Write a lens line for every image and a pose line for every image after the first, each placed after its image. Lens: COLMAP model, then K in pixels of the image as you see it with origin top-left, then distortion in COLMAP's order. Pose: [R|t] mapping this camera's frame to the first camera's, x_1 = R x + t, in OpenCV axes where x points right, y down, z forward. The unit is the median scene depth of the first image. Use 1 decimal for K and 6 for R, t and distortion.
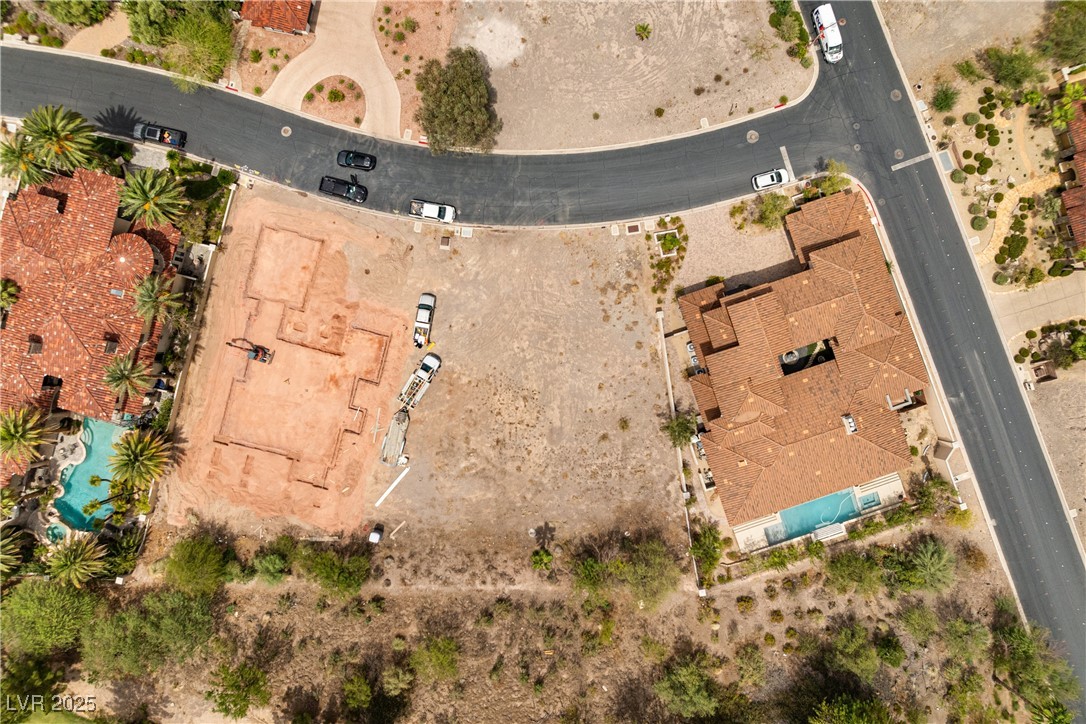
lens RADIAL K [[758.6, 0, 543.0], [0, 758.6, 362.0], [0, 0, 1]] dist [-0.043926, 0.005887]
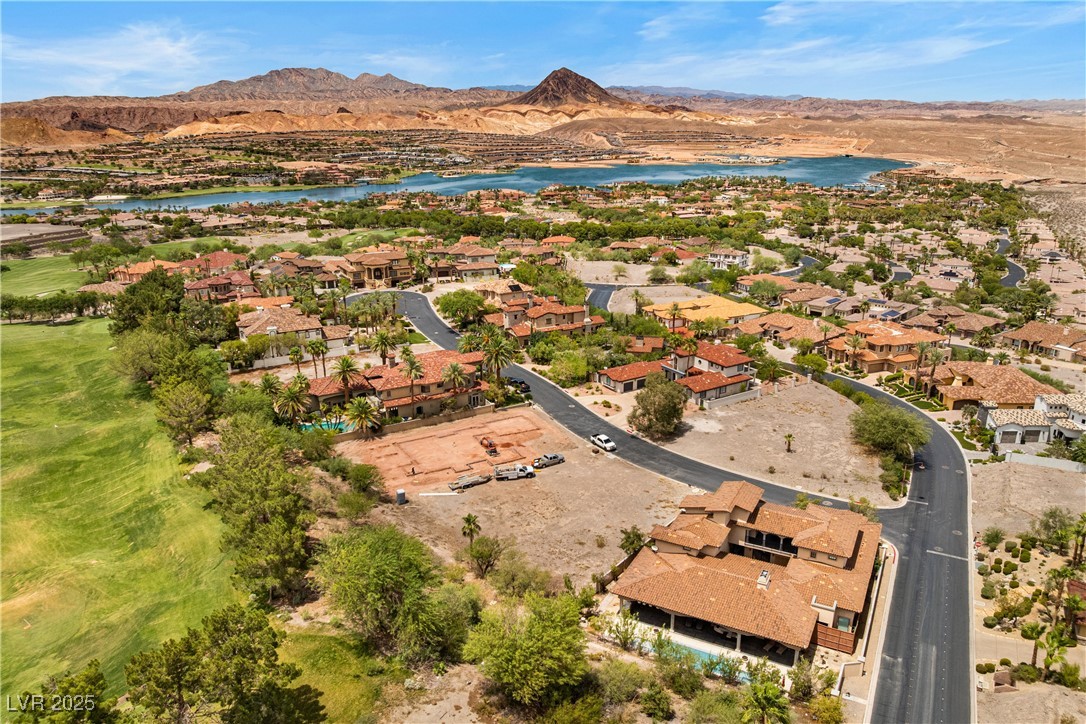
lens RADIAL K [[766.7, 0, 541.1], [0, 766.7, 361.6], [0, 0, 1]] dist [-0.045115, 0.009033]
pose [[0.684229, 0.232824, -0.691103, 0.801644], [-0.729267, 0.217344, -0.648792, 0.863840], [-0.000847, 0.947921, 0.318504, 0.366486]]
